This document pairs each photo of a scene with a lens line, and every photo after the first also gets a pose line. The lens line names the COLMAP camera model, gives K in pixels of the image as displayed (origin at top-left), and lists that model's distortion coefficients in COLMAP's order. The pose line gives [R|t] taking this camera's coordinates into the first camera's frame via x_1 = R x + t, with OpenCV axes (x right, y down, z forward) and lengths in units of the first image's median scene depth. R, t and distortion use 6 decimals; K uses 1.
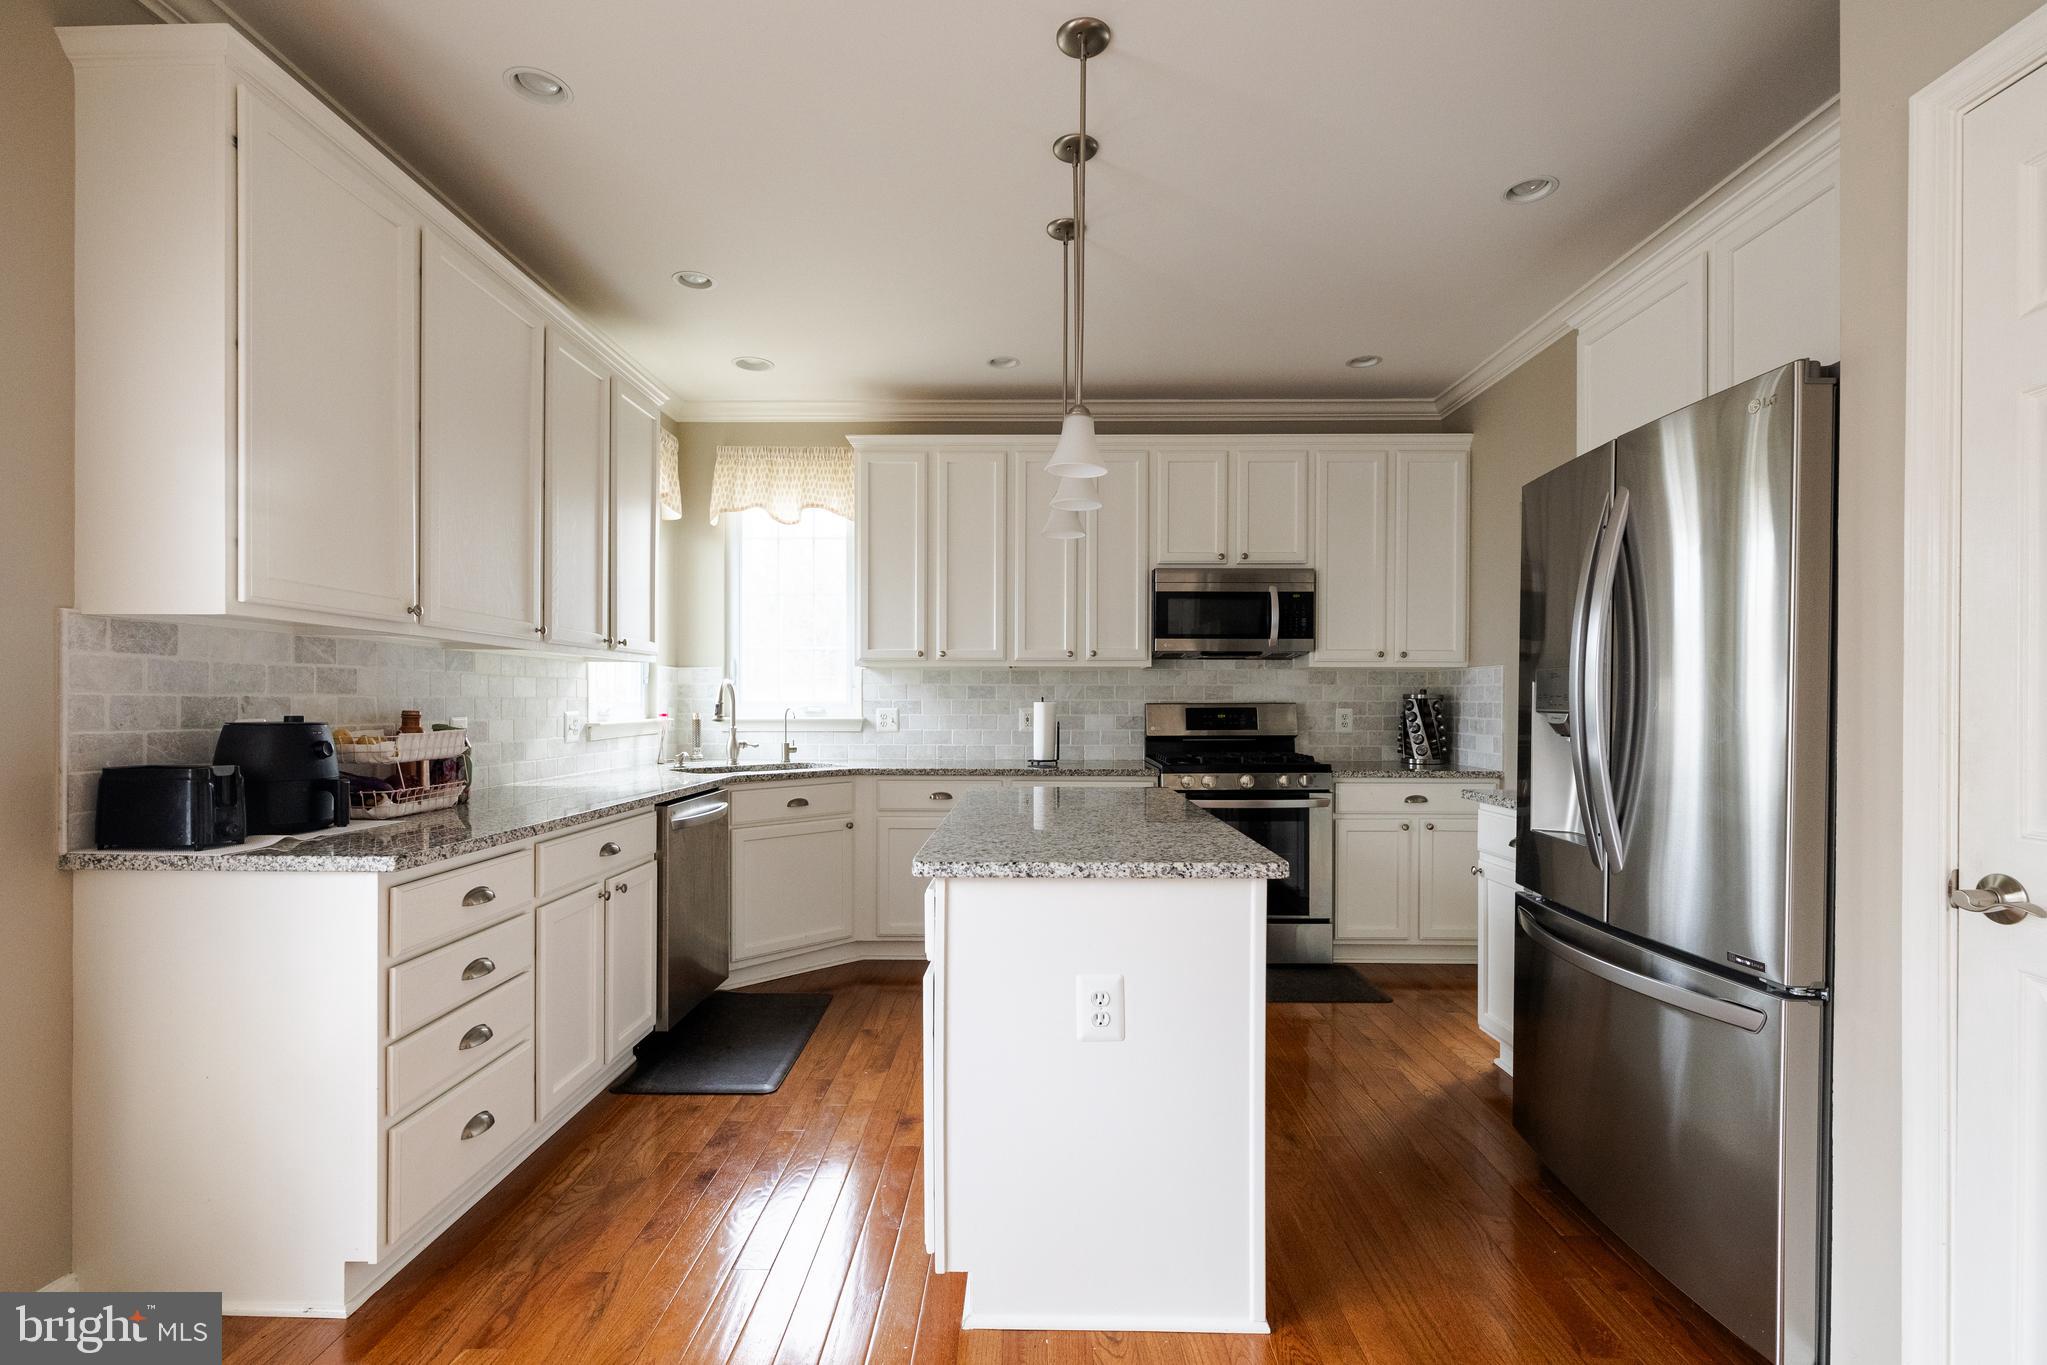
lens RADIAL K [[909.1, 0, 1020.7], [0, 909.1, 707.8], [0, 0, 1]] dist [-0.000532, -0.000138]
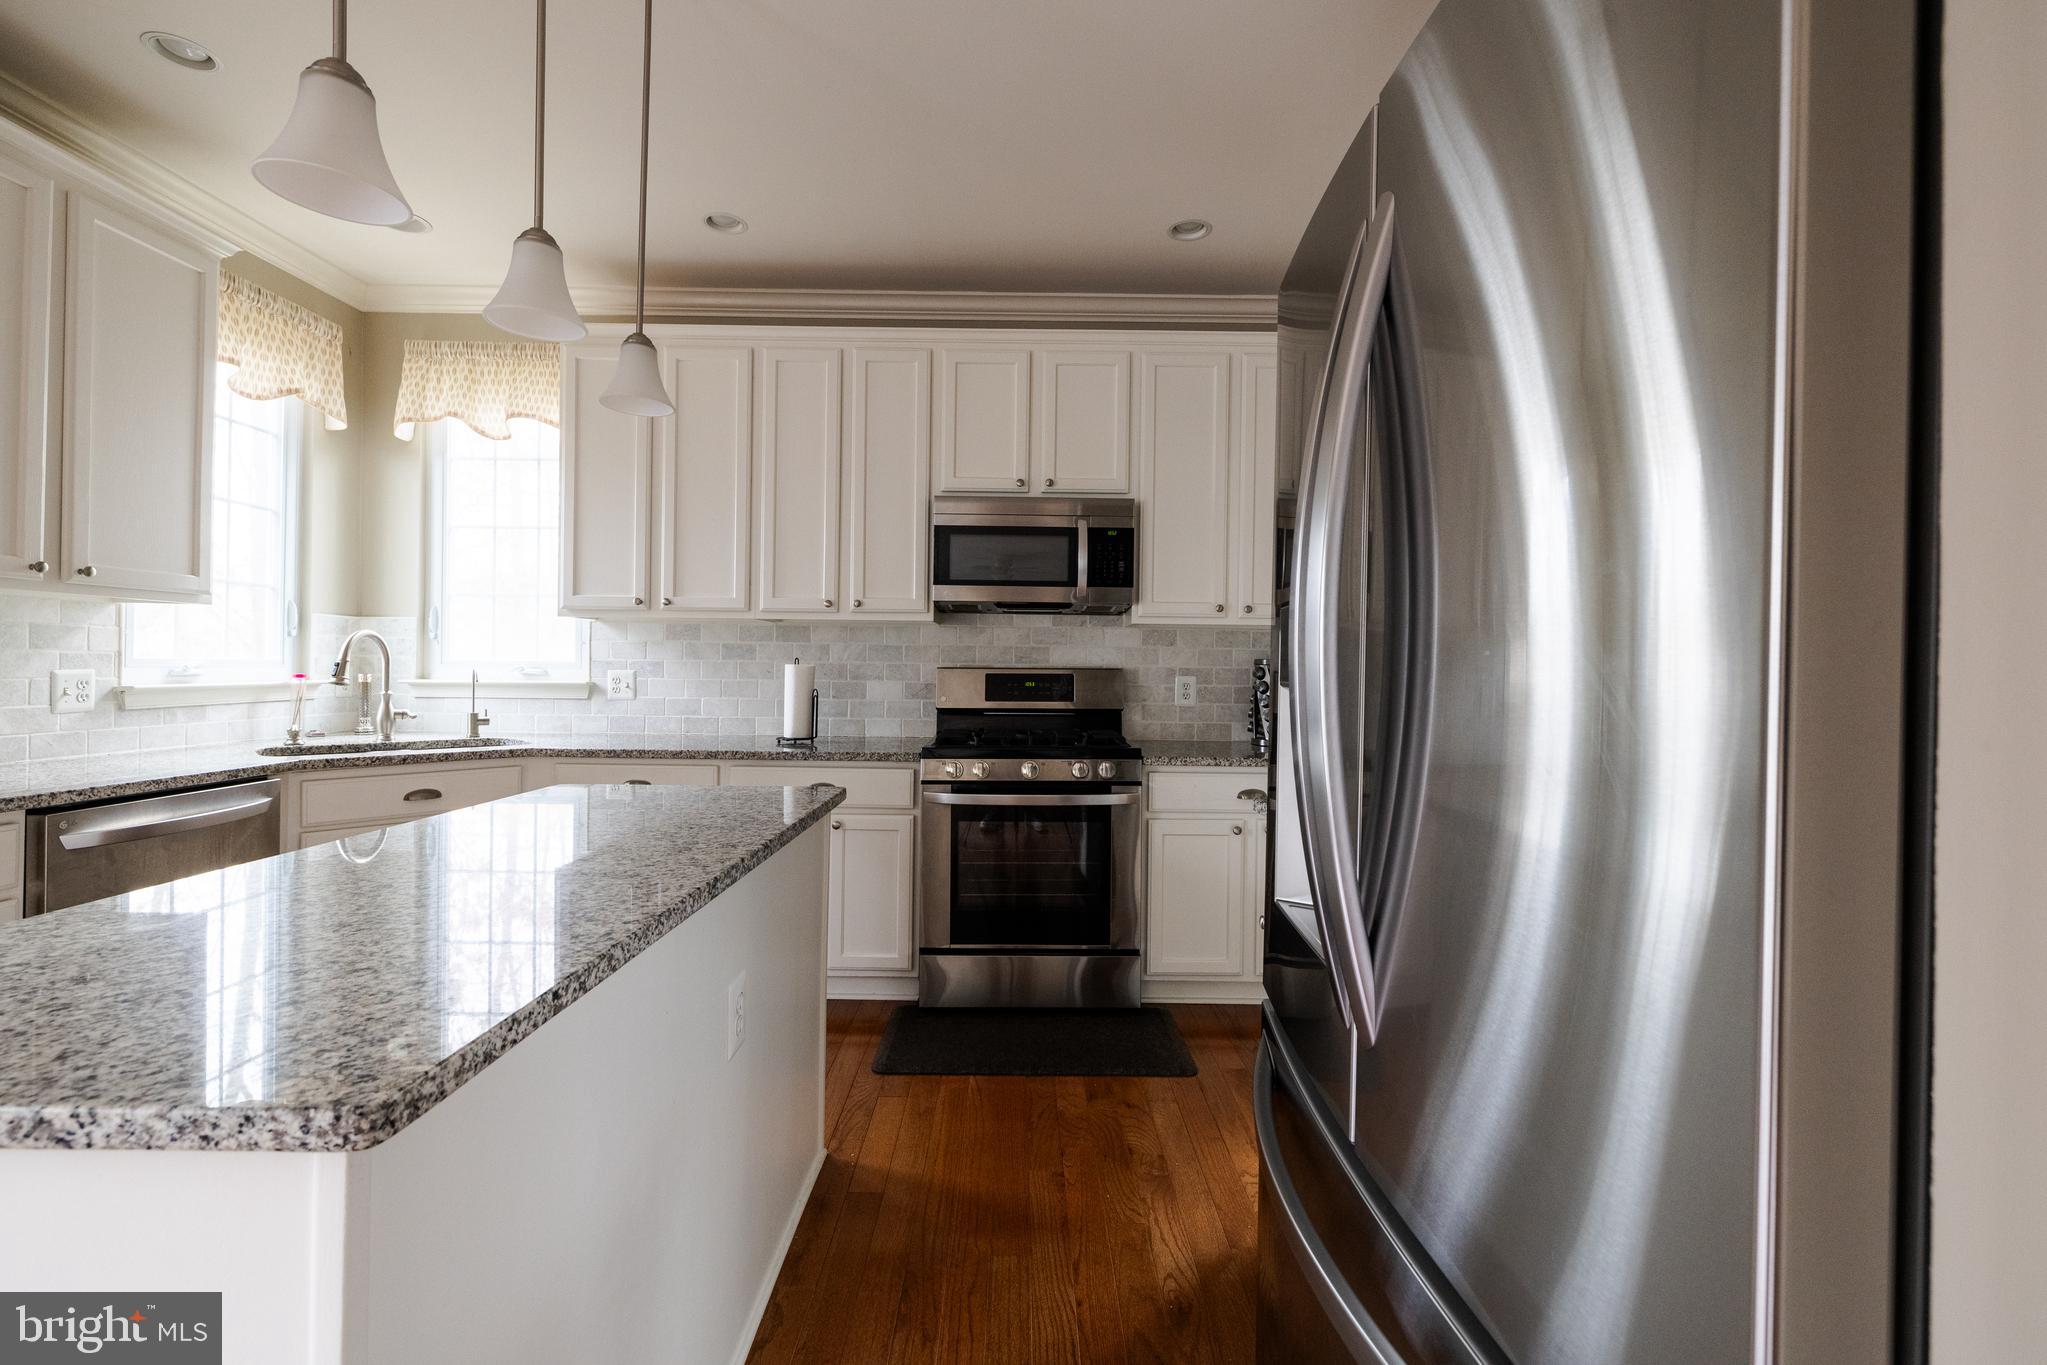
lens RADIAL K [[856.1, 0, 1020.7], [0, 856.1, 666.1], [0, 0, 1]] dist [-0.001267, -0.000075]
pose [[0.999809, 0.010060, 0.016767, 0.222347], [-0.009927, 0.999919, -0.008014, -0.000749], [-0.016846, 0.007846, 0.999827, 0.270340]]
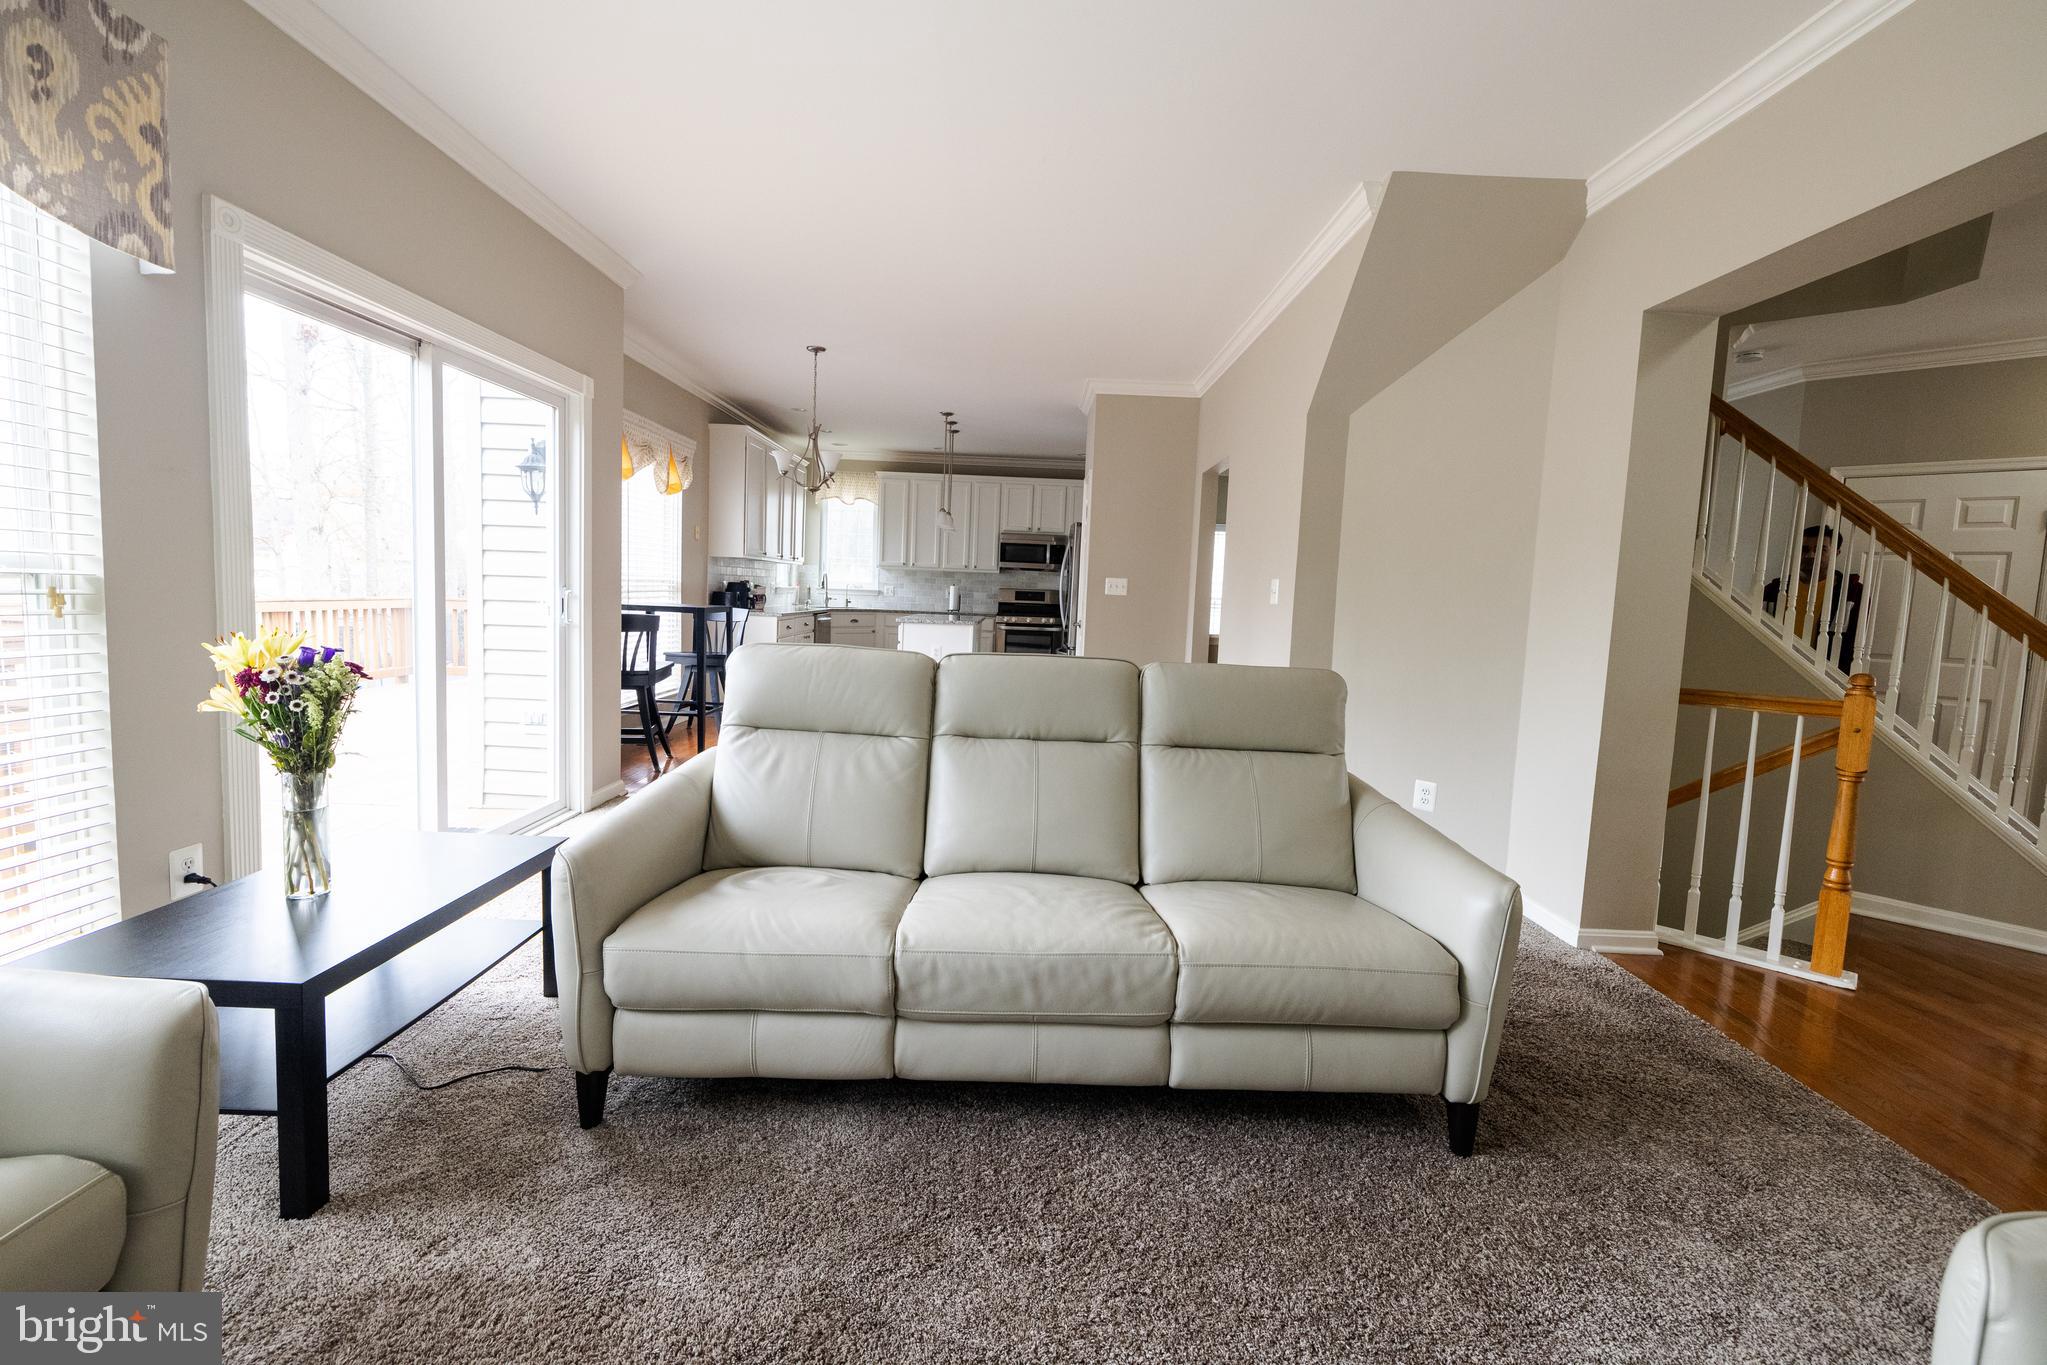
lens RADIAL K [[872.8, 0, 1019.8], [0, 872.8, 665.0], [0, 0, 1]] dist [-0.001464, -0.000324]
pose [[0.999207, 0.038216, 0.011161, 0.194409], [-0.038989, 0.996029, 0.080037, 0.010759], [-0.008058, -0.080409, 0.996729, -1.425980]]
